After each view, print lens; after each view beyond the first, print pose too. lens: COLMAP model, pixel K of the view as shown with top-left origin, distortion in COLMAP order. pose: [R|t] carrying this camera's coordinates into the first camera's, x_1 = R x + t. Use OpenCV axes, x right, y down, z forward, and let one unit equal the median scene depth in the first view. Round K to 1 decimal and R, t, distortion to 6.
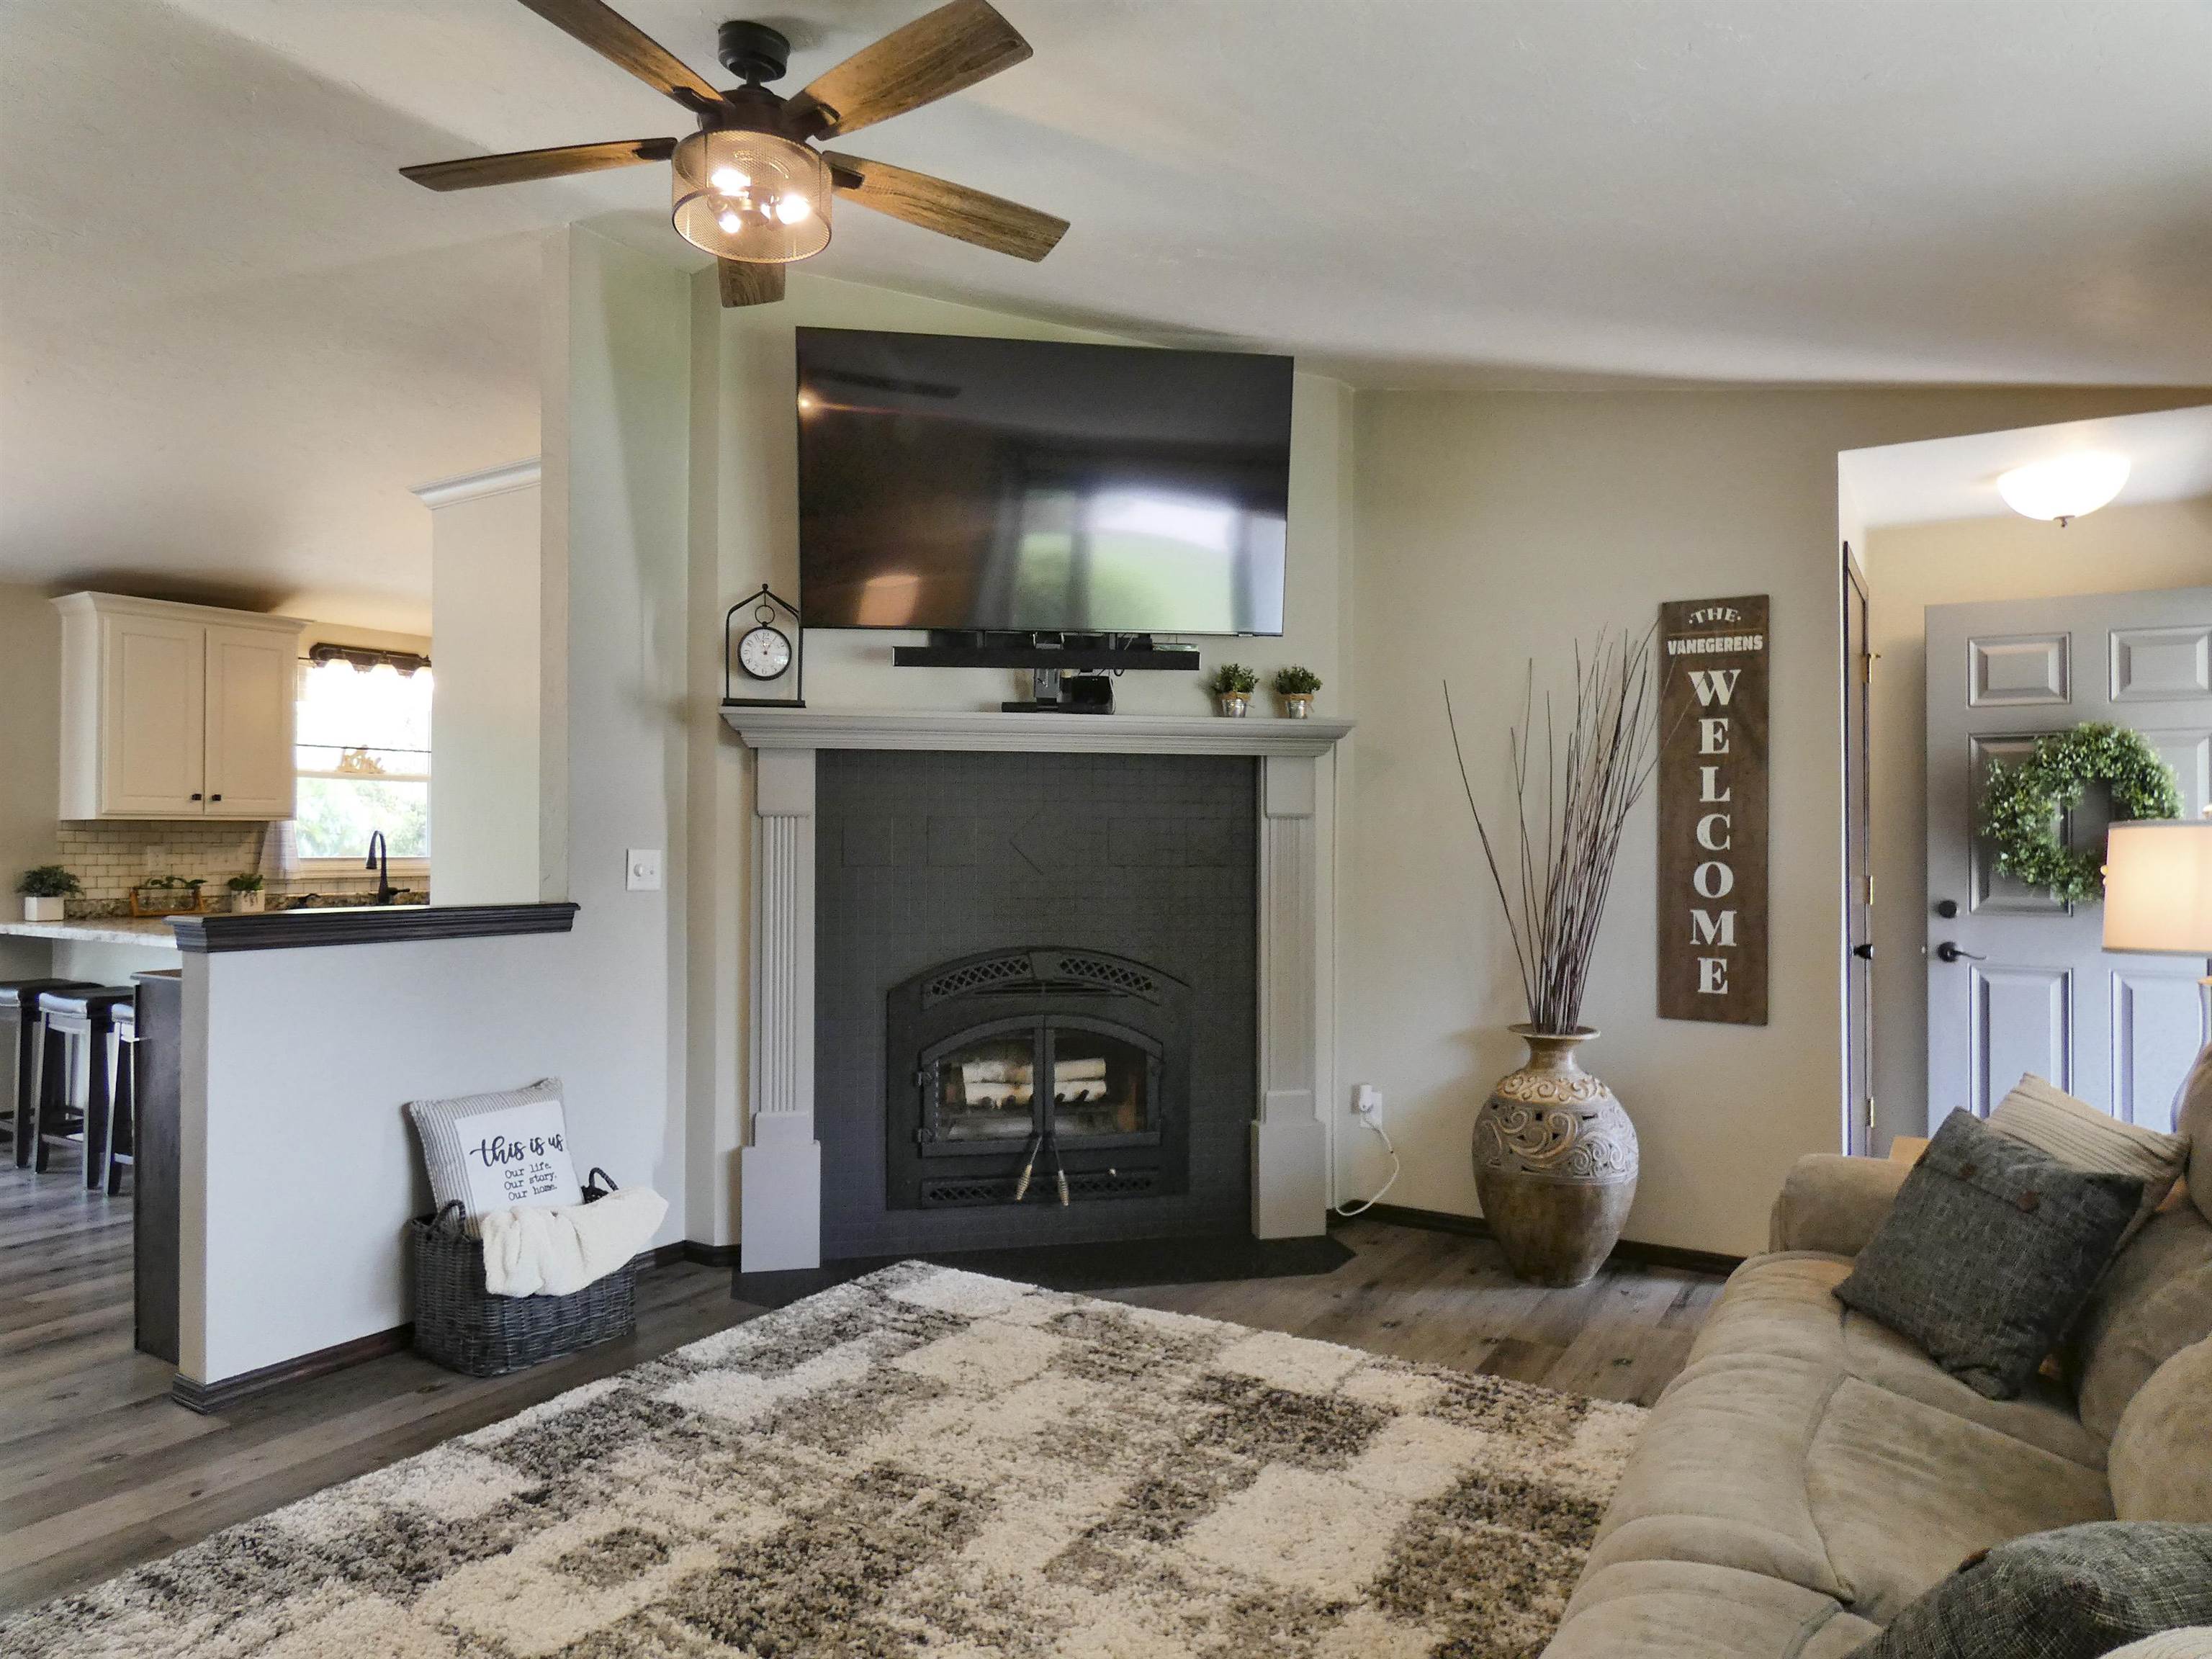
lens RADIAL K [[1386.3, 0, 1098.0], [0, 1386.3, 817.4], [0, 0, 1]] dist [-0.012400, -0.000122]
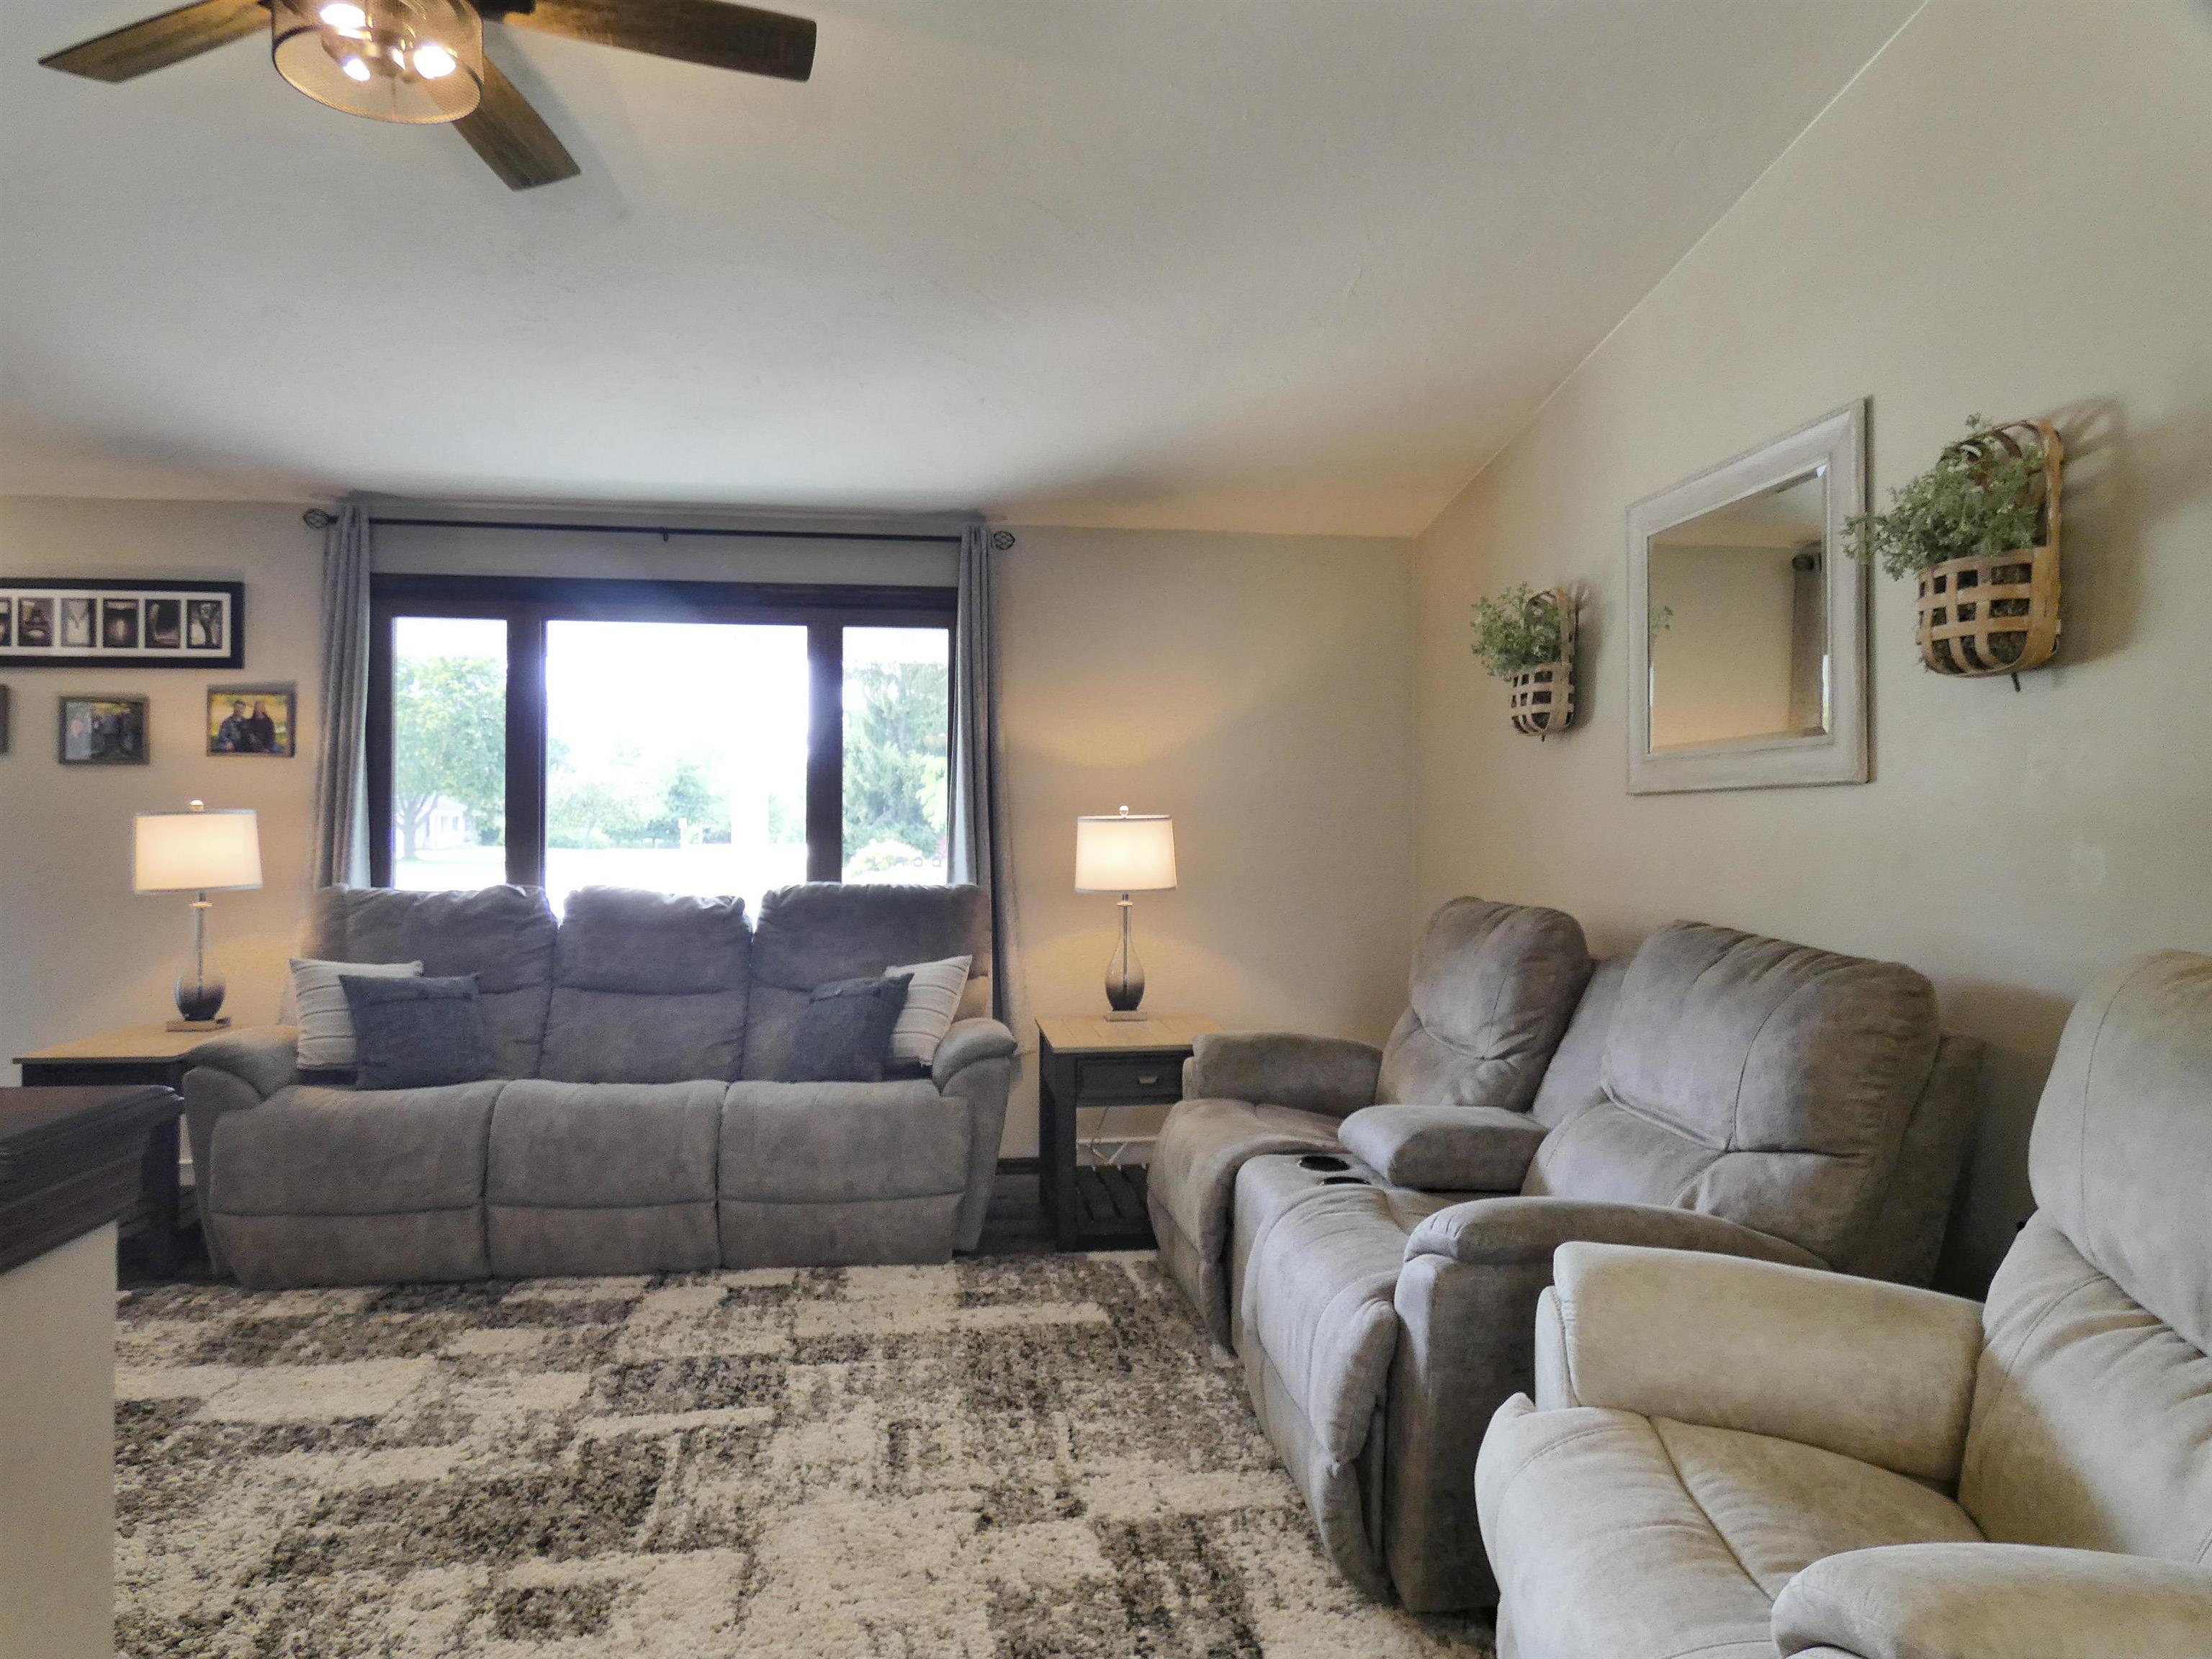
lens RADIAL K [[1386.3, 0, 1092.9], [0, 1386.3, 825.3], [0, 0, 1]] dist [-0.012400, -0.000122]
pose [[-0.635670, -0.002167, 0.771958, -0.785770], [-0.015040, 0.999841, -0.009578, 0.012943], [-0.771814, -0.017699, -0.635602, 0.810012]]
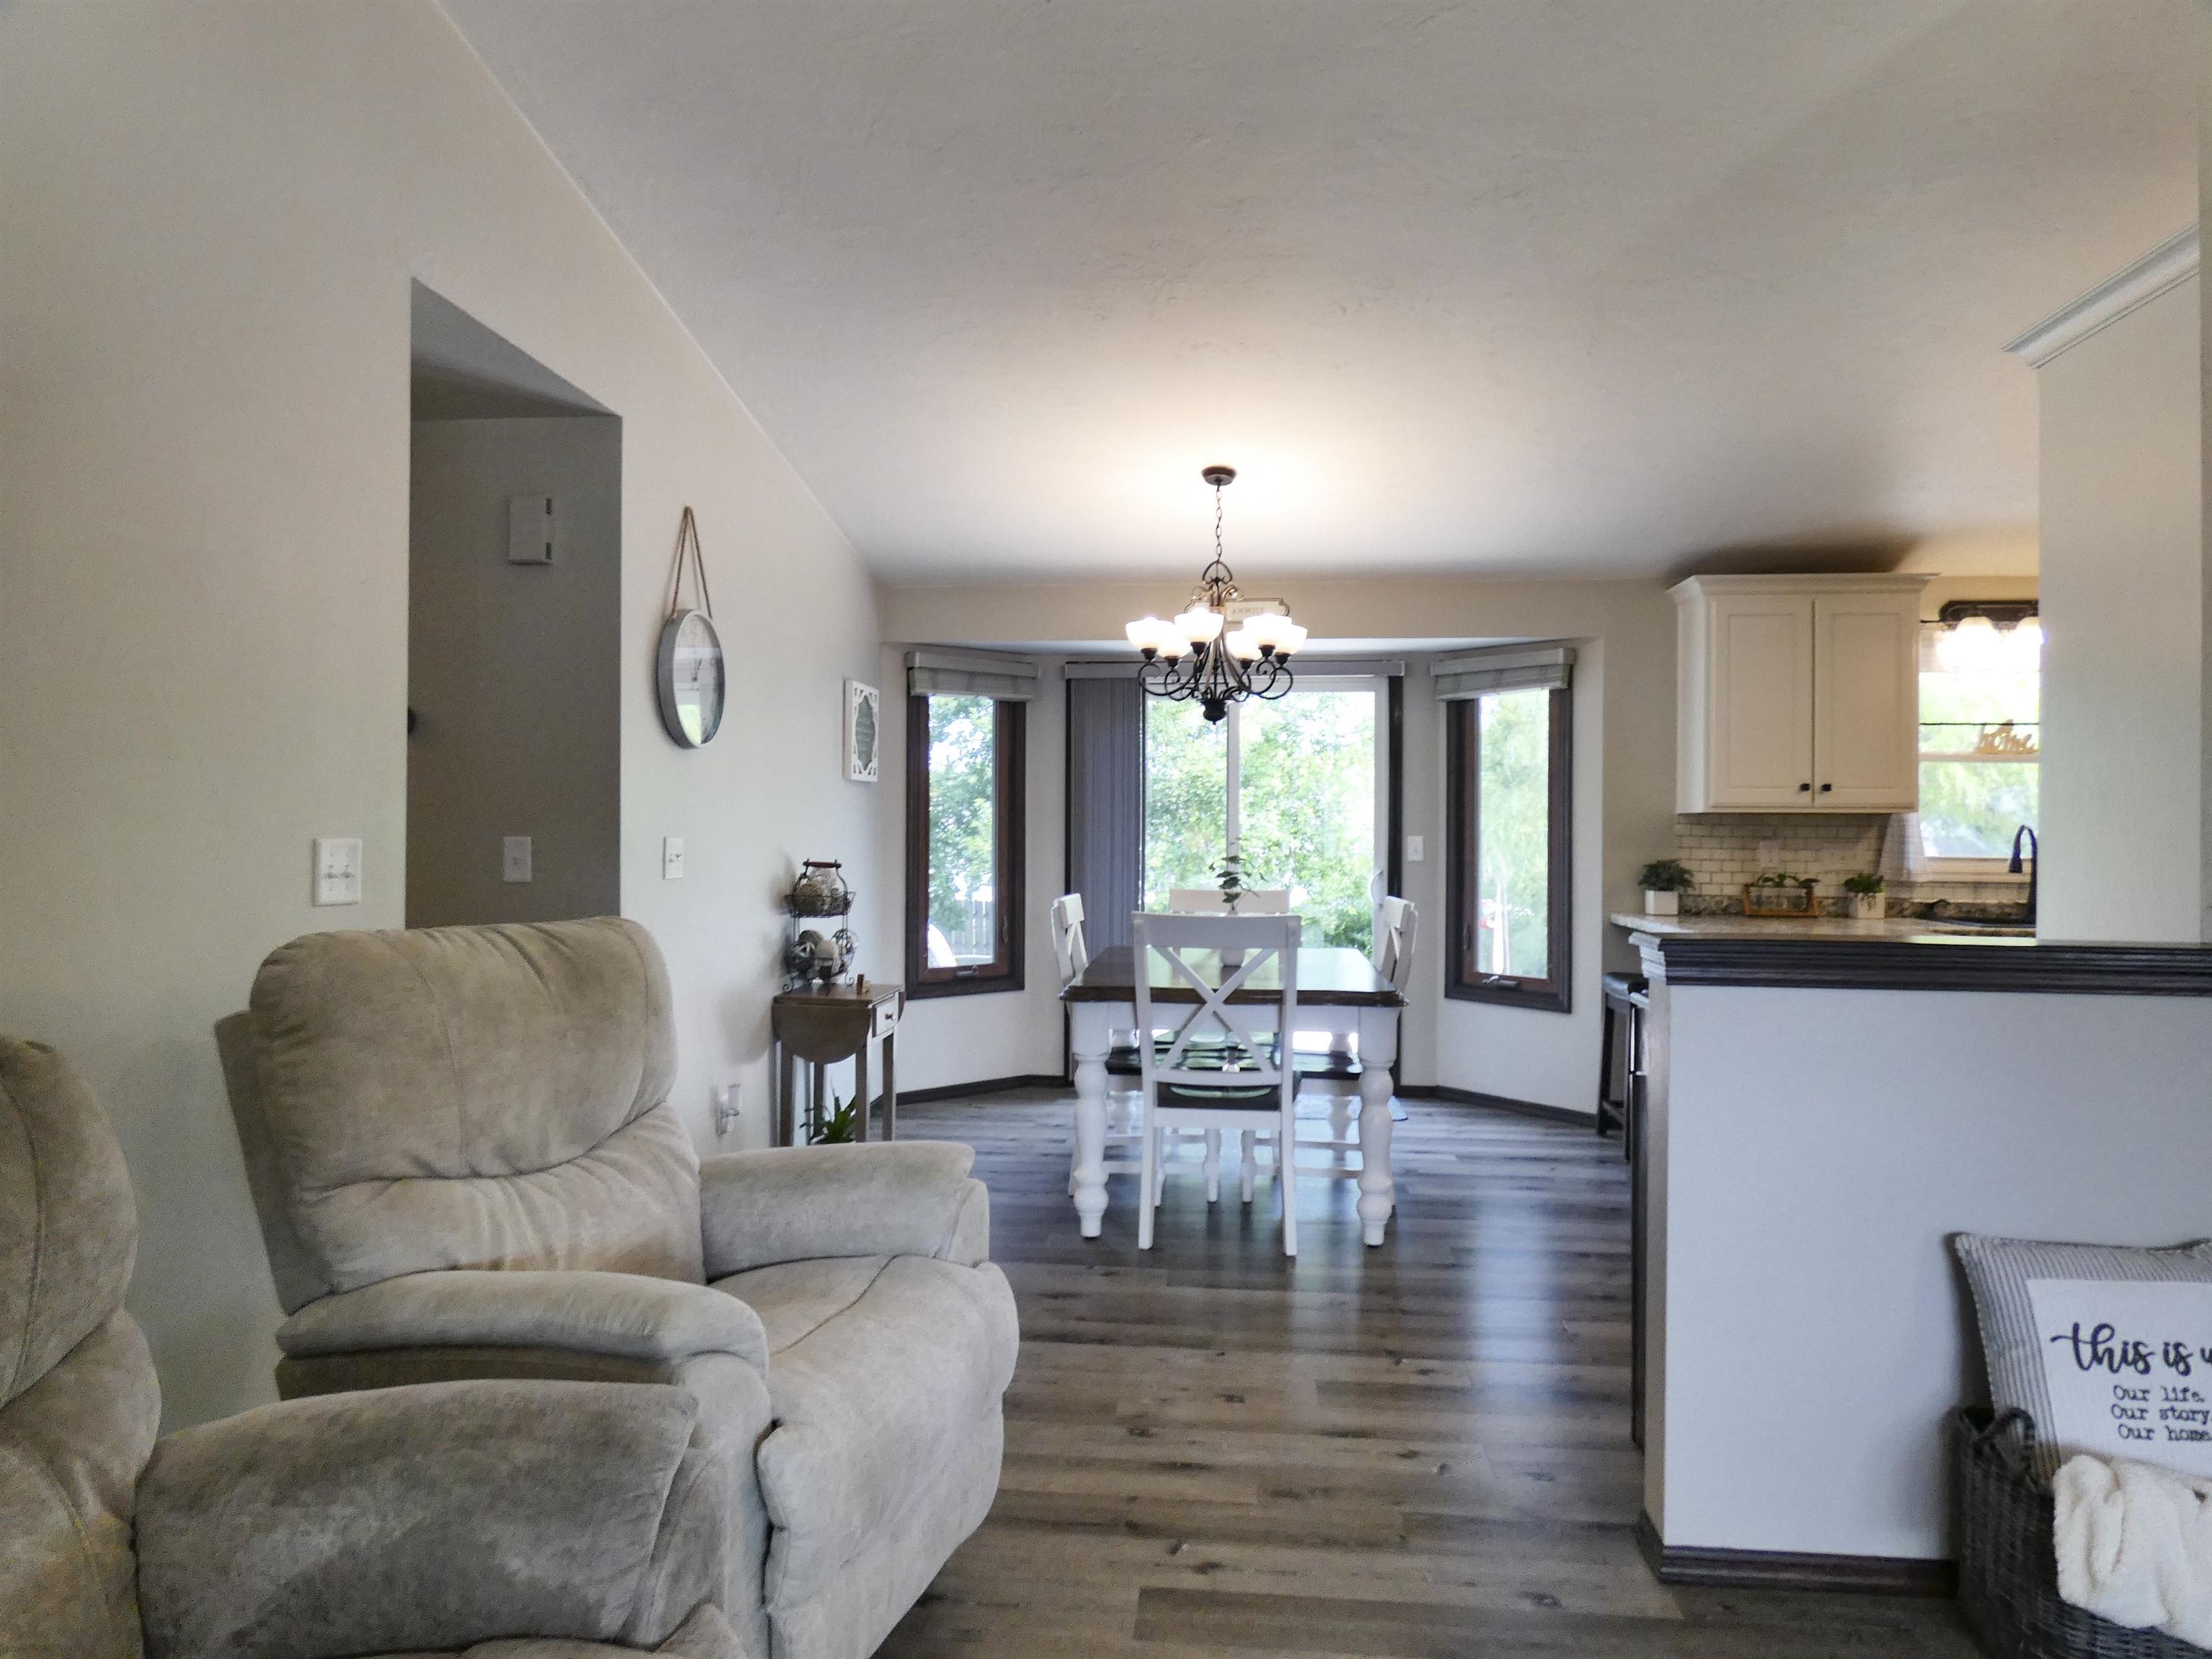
lens RADIAL K [[1386.3, 0, 1109.8], [0, 1386.3, 824.2], [0, 0, 1]] dist [-0.012400, -0.000122]
pose [[0.447728, 0.003041, -0.894164, -0.076348], [0.006215, 0.999959, 0.006513, 0.001008], [0.894148, -0.008474, 0.447691, 0.298733]]
